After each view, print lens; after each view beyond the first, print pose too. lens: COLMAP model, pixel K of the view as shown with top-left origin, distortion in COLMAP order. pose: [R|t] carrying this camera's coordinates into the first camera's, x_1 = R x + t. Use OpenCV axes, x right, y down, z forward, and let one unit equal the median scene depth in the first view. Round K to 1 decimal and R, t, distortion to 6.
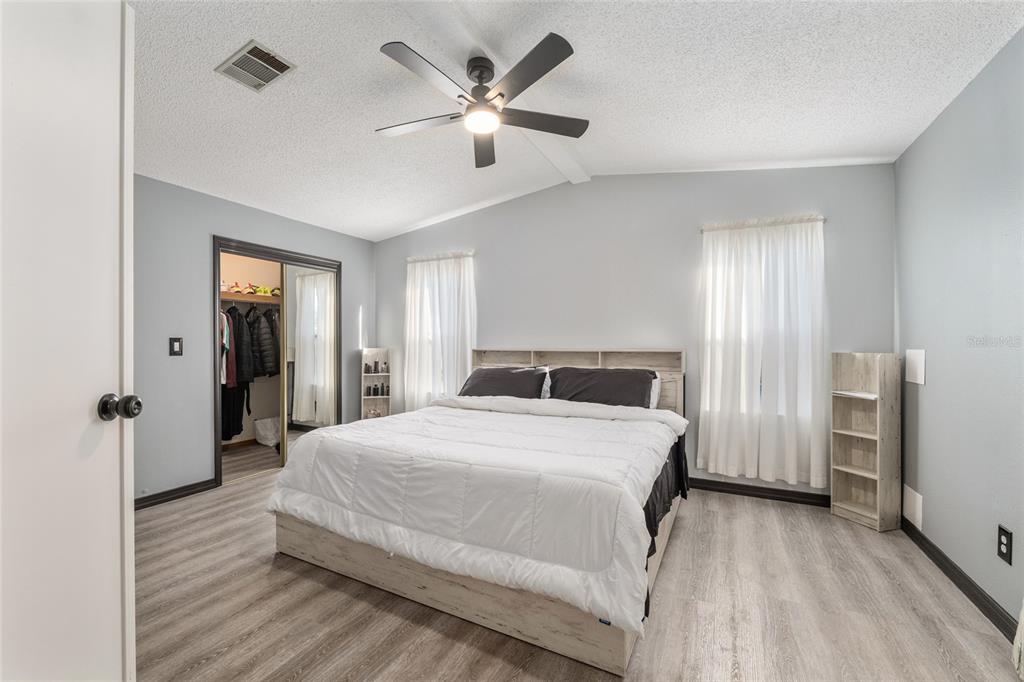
lens RADIAL K [[418.5, 0, 512.3], [0, 418.5, 343.6], [0, 0, 1]] dist [-0.013242, 0.001413]
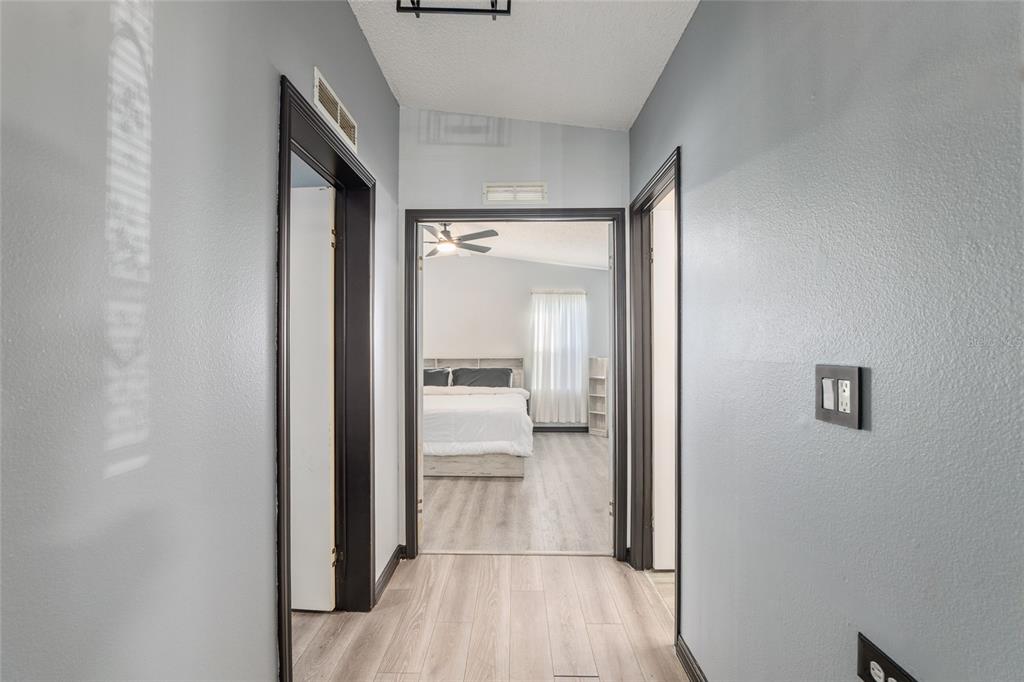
lens RADIAL K [[418.5, 0, 510.1], [0, 418.5, 344.6], [0, 0, 1]] dist [-0.013242, 0.001413]
pose [[0.900720, 0.001804, 0.434396, -0.503186], [0.001450, 0.999973, -0.007160, -0.029474], [-0.434397, 0.007078, 0.900694, -0.723683]]
